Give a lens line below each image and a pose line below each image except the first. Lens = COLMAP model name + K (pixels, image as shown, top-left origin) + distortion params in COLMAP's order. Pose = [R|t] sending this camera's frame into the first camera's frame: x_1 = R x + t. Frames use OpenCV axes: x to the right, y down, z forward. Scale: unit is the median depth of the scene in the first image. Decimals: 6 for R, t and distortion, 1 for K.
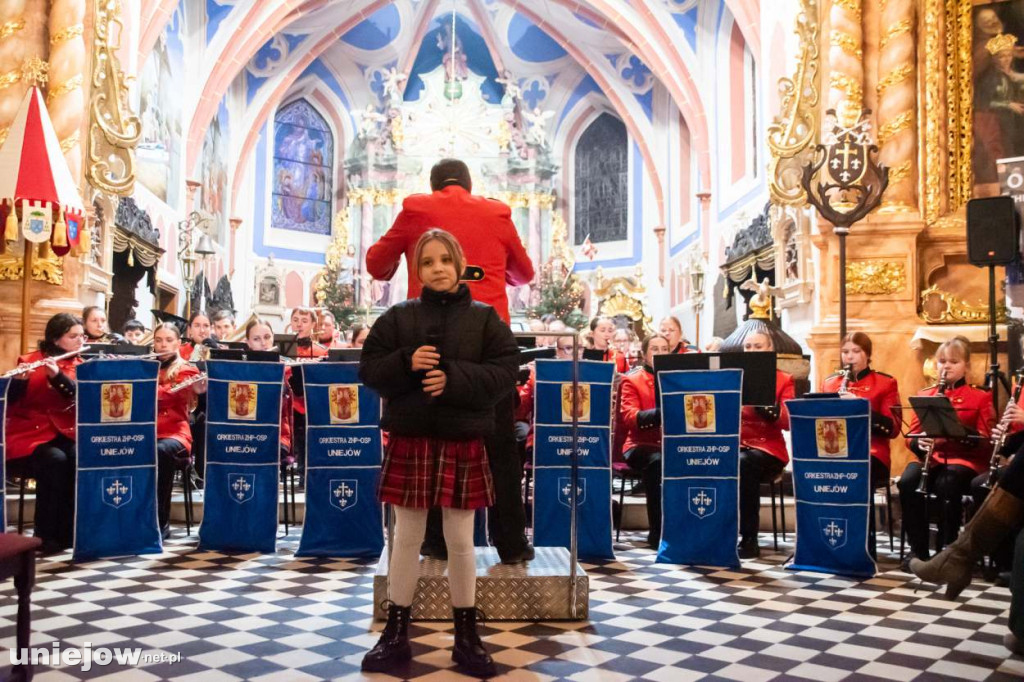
lens RADIAL K [[949.7, 0, 506.5], [0, 949.7, 337.5], [0, 0, 1]] dist [-0.067904, 0.000000]
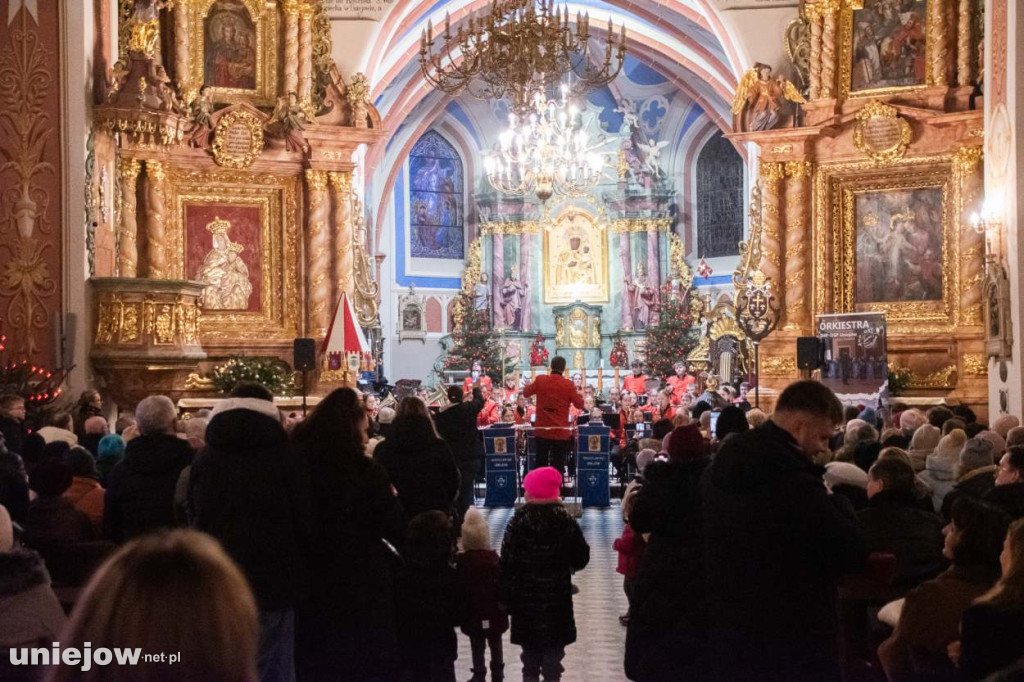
lens RADIAL K [[1509.4, 0, 513.5], [0, 1509.4, 346.0], [0, 0, 1]] dist [-0.000330, 0.000000]
pose [[0.991010, -0.023179, -0.131762, 0.162385], [0.029437, 0.998519, 0.045746, -0.153616], [0.130506, -0.049214, 0.990225, -1.206710]]
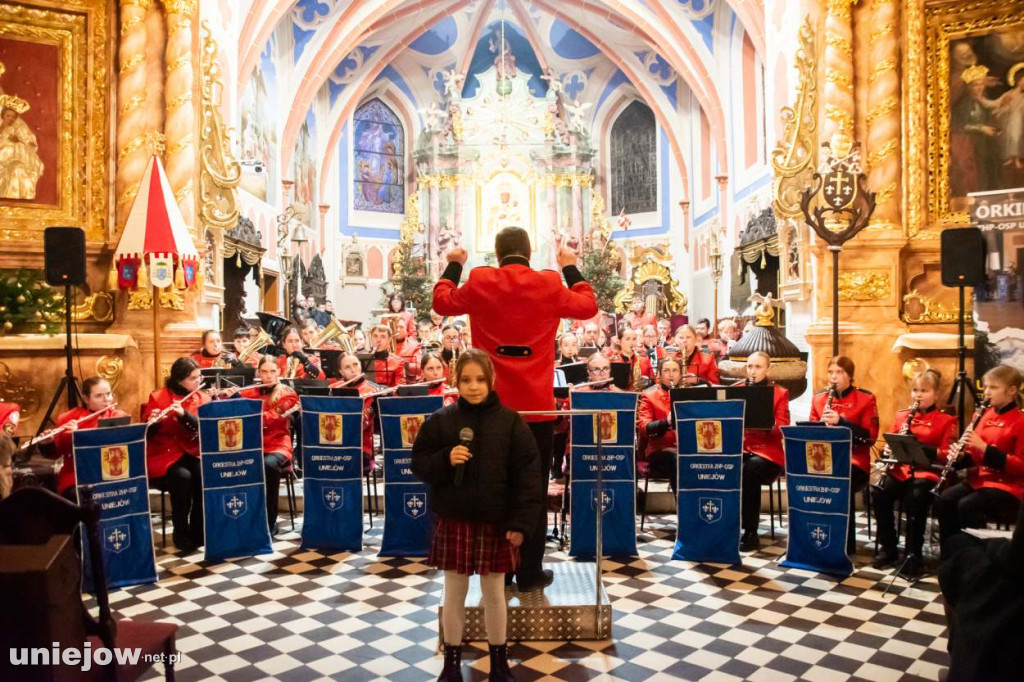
lens RADIAL K [[807.8, 0, 504.1], [0, 807.8, 334.5], [0, 0, 1]] dist [-0.127534, 0.039075]
pose [[0.997556, -0.018515, -0.067378, 0.007058], [0.023559, 0.996916, 0.074850, -0.053342], [0.065784, -0.076255, 0.994916, -0.004058]]
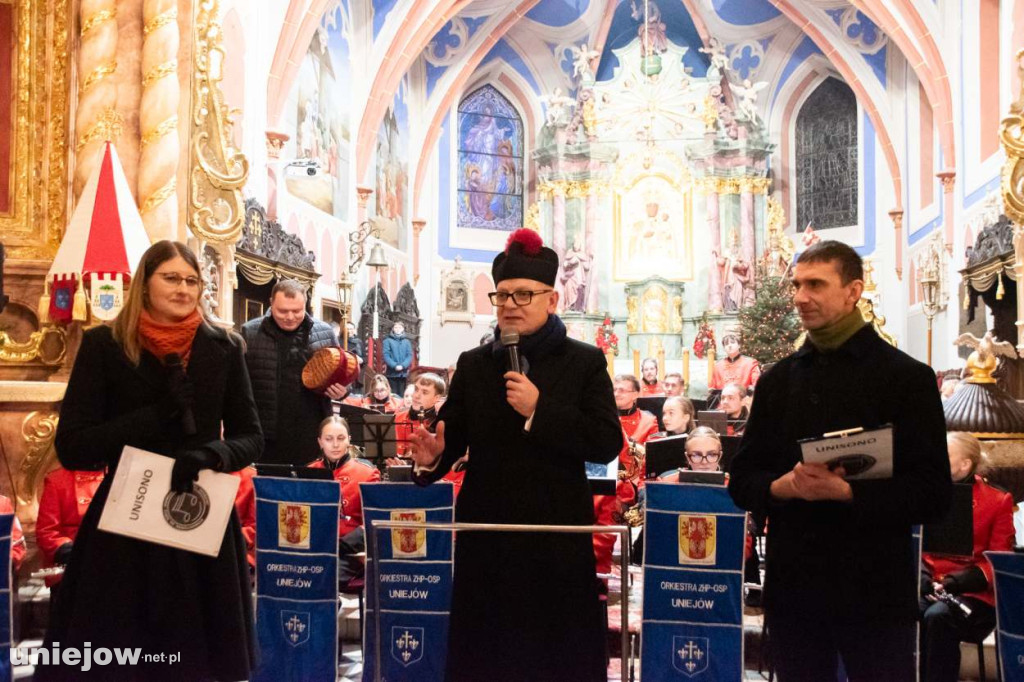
lens RADIAL K [[1003.5, 0, 511.0], [0, 1003.5, 340.7], [0, 0, 1]] dist [-0.050869, 0.000000]
pose [[0.972956, -0.014180, -0.230557, 0.048825], [0.020693, 0.999452, 0.025855, -0.049002], [0.230064, -0.029927, 0.972715, 0.076583]]
